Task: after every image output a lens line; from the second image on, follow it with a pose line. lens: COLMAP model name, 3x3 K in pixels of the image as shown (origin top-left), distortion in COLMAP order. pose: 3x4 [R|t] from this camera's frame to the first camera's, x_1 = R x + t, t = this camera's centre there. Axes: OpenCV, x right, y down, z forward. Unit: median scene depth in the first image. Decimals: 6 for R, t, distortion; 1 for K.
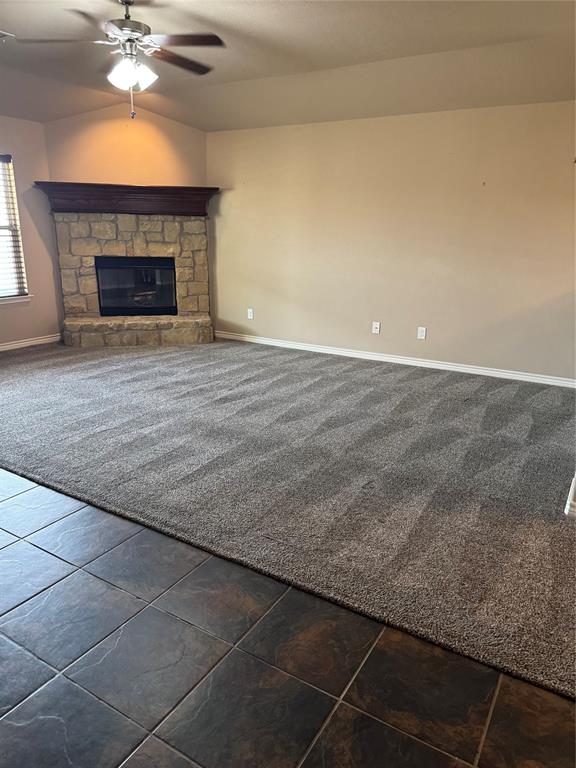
lens RADIAL K [[541.8, 0, 288.9], [0, 541.8, 382.6], [0, 0, 1]] dist [0.065773, -0.084972]
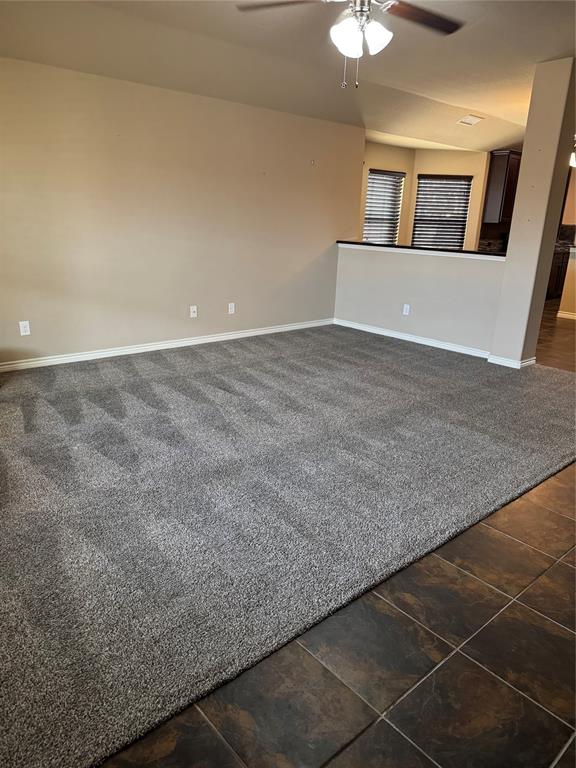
lens RADIAL K [[541.8, 0, 284.2], [0, 541.8, 384.6], [0, 0, 1]] dist [0.065773, -0.084972]
pose [[0.286489, -0.296271, 0.911124, -0.807334], [0.226801, 0.944928, 0.235950, -0.189761], [-0.930852, 0.139047, 0.337906, 0.589718]]
